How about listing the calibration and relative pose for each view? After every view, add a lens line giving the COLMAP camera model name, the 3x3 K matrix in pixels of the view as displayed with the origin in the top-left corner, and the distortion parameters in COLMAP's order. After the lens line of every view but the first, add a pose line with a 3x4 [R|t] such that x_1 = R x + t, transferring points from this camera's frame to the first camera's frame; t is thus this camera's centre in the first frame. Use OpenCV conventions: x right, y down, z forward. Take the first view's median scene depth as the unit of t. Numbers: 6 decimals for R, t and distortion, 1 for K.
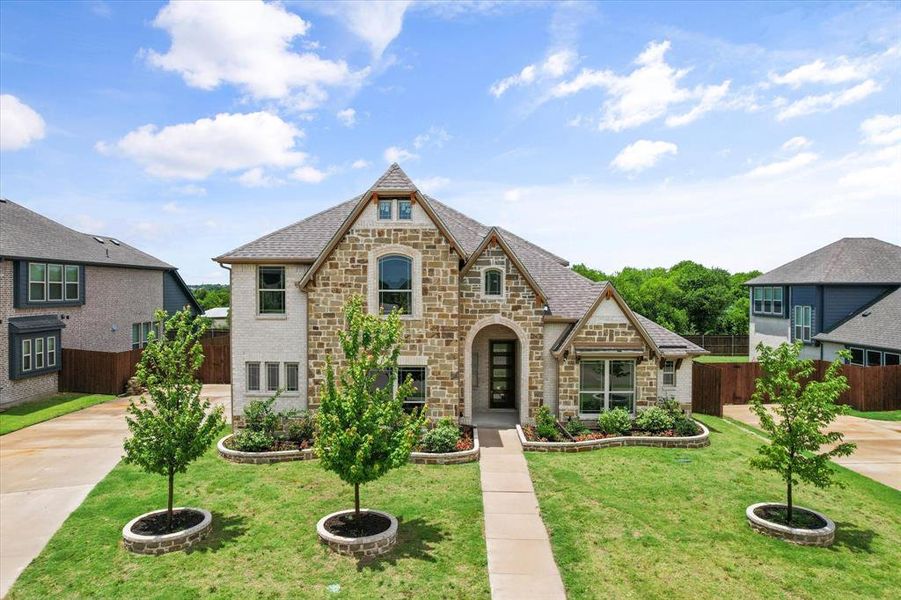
lens RADIAL K [[575.9, 0, 448.2], [0, 575.9, 297.7], [0, 0, 1]] dist [-0.028010, 0.008560]
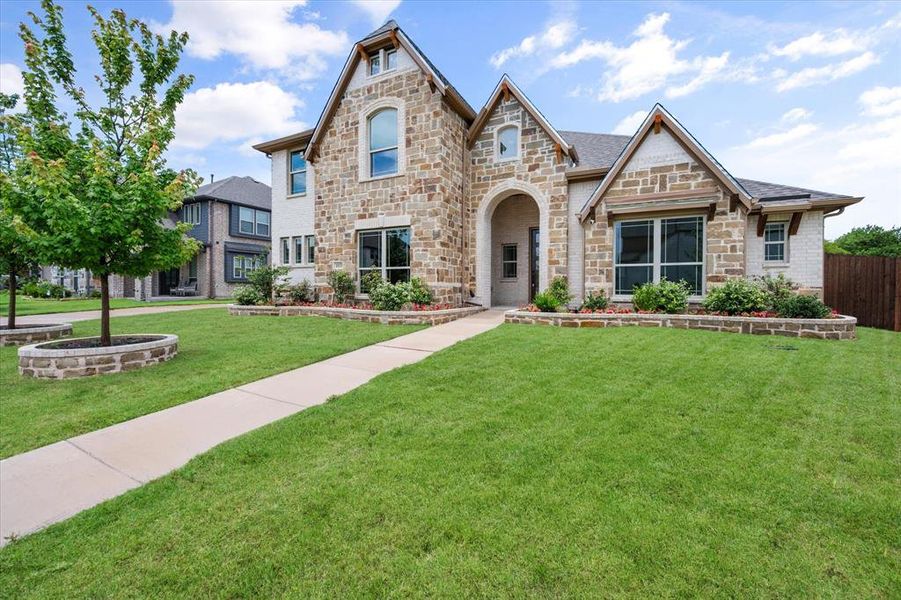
lens RADIAL K [[361.1, 0, 452.6], [0, 361.1, 288.4], [0, 0, 1]] dist [0.001350, 0.000267]
pose [[0.895385, 0.003050, -0.445282, 0.250742], [-0.011245, 0.999813, -0.015762, 0.205978], [0.445151, 0.019120, 0.895251, 0.488421]]
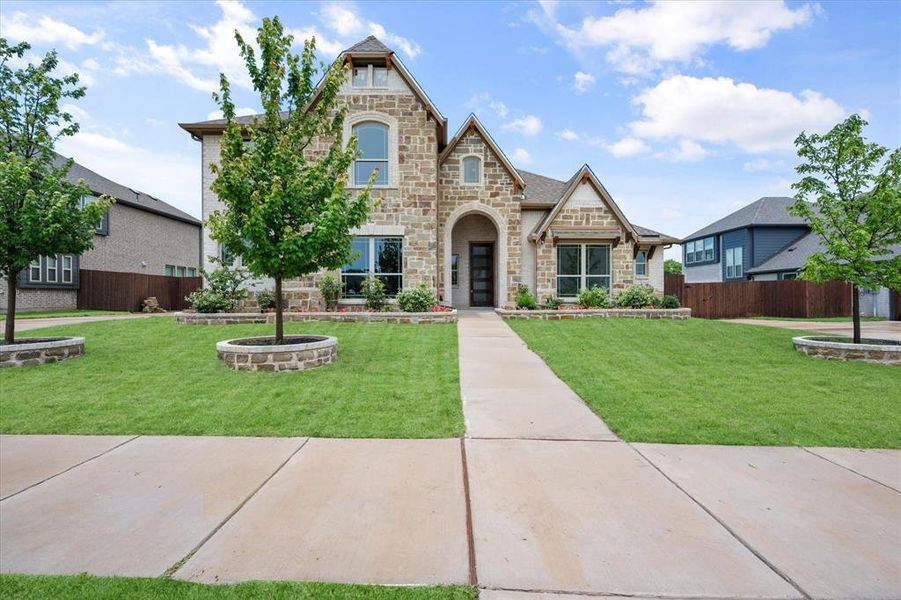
lens RADIAL K [[396.6, 0, 452.5], [0, 396.6, 297.1], [0, 0, 1]] dist [0.002758, -0.000992]
pose [[0.999813, -0.003276, 0.019076, 0.029967], [0.003640, 0.999811, -0.019072, 0.216651], [-0.019010, 0.019138, 0.999636, 0.303415]]
